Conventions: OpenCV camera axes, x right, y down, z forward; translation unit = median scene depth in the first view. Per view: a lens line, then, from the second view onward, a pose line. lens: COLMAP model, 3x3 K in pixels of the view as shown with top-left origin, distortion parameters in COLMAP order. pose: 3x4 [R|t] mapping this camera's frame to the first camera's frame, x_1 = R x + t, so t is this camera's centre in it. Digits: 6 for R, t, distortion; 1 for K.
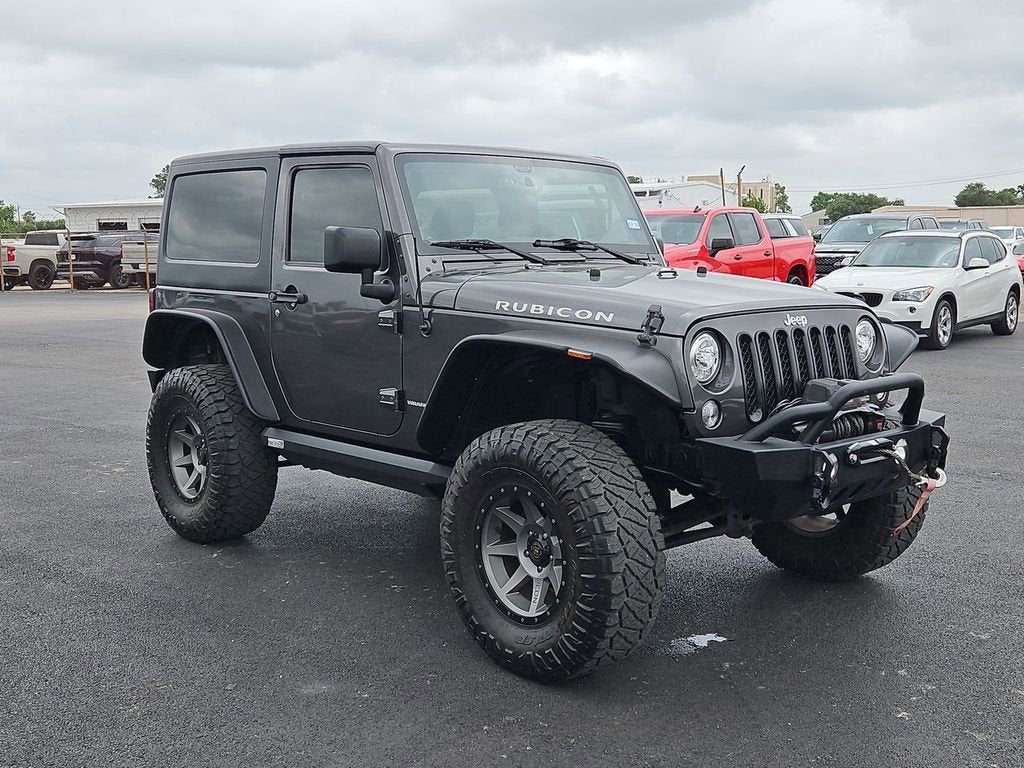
lens RADIAL K [[1183.3, 0, 515.4], [0, 1183.3, 386.4], [0, 0, 1]] dist [0.077998, 0.010073]
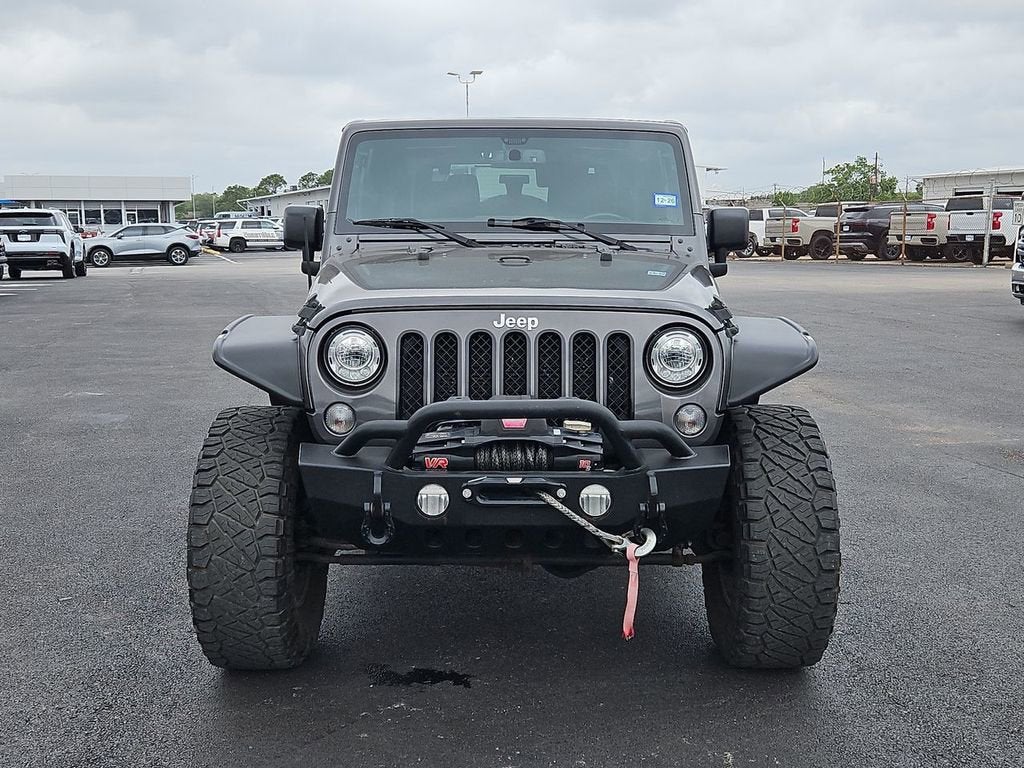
lens RADIAL K [[1180.4, 0, 508.7], [0, 1180.4, 386.5], [0, 0, 1]] dist [0.017830, -0.003181]
pose [[0.727187, 0.103018, -0.678665, 0.584281], [-0.085076, 0.994578, 0.059812, -0.044179], [0.681147, 0.014243, 0.732008, 0.298636]]
